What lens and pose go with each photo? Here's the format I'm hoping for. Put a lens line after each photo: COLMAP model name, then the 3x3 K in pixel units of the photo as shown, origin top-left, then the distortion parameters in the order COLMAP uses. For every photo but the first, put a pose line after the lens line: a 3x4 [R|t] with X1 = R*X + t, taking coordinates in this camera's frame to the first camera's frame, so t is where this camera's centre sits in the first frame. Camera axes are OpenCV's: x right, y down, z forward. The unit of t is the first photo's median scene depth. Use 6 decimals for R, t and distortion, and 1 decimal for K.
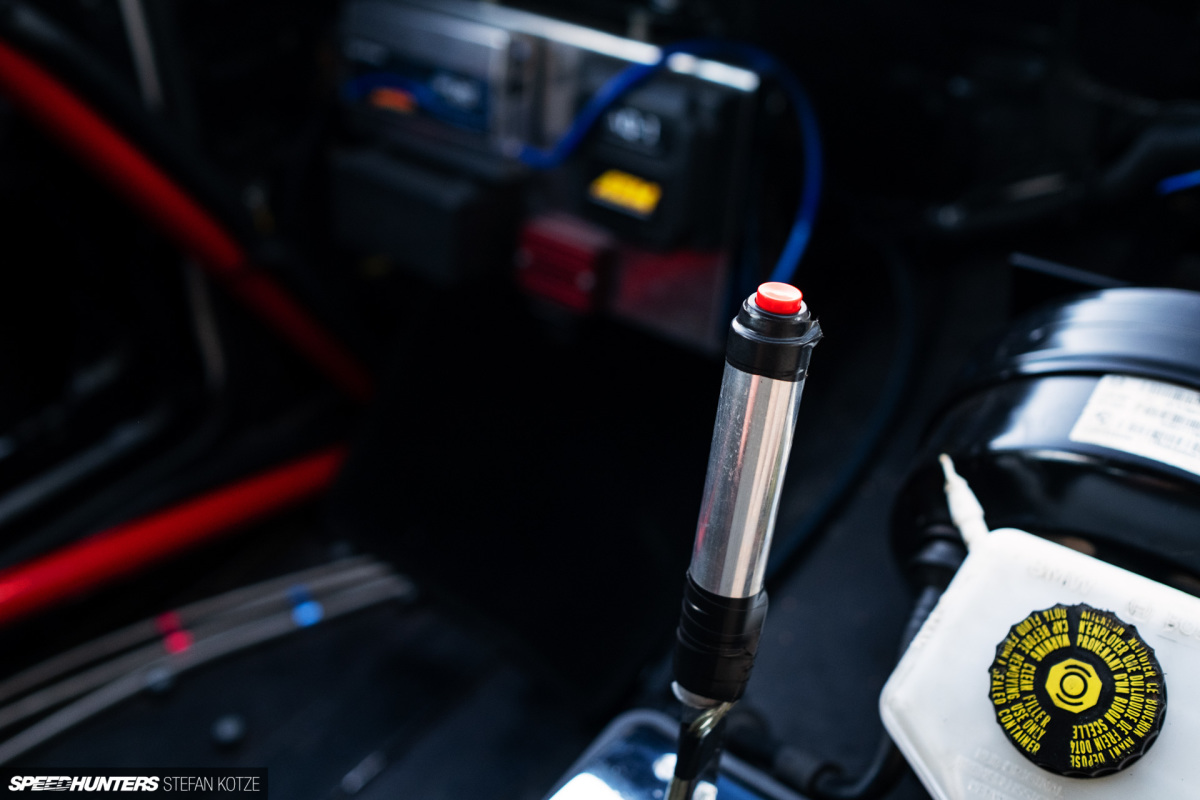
lens RADIAL K [[1196.7, 0, 597.6], [0, 1196.7, 401.8], [0, 0, 1]] dist [-0.045080, 0.000000]
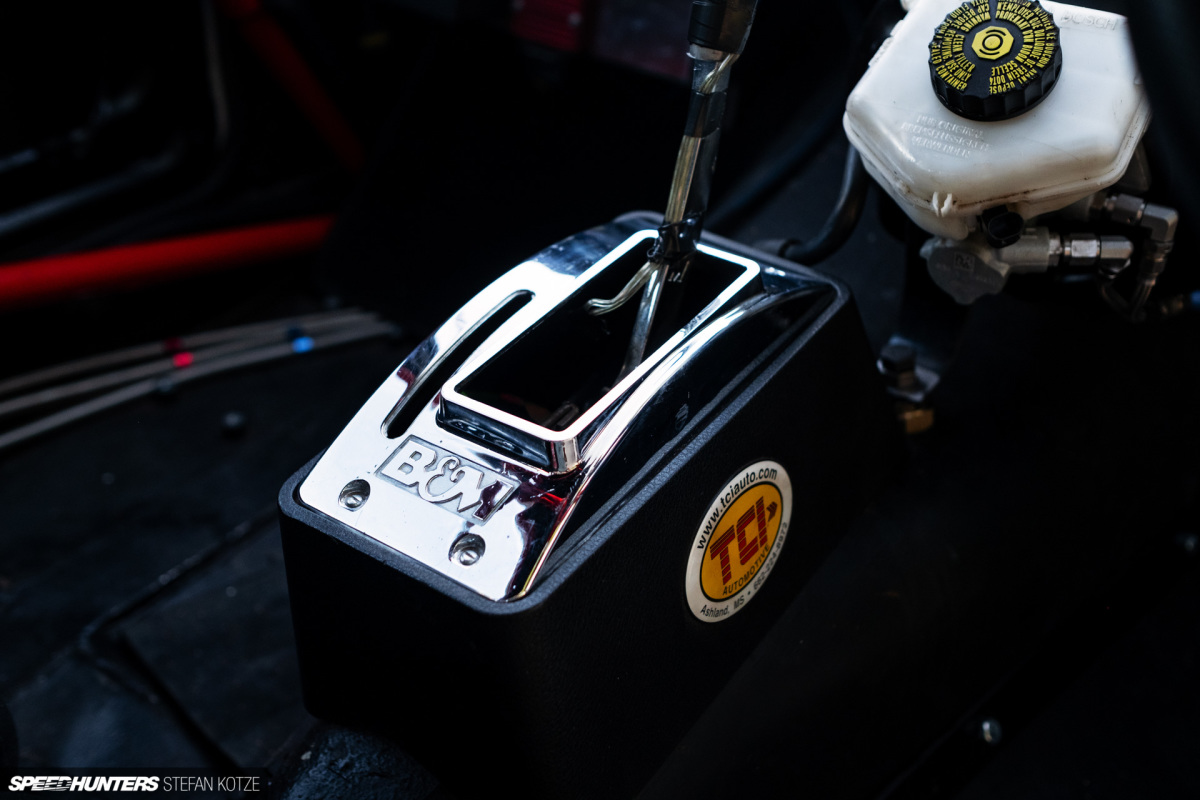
lens RADIAL K [[1196.7, 0, 602.5], [0, 1196.7, 395.2], [0, 0, 1]] dist [-0.045080, 0.000000]
pose [[0.997198, 0.043200, 0.061066, -0.094626], [-0.041677, 0.998793, -0.026009, 0.678244], [-0.062116, 0.023391, 0.997795, -0.279936]]
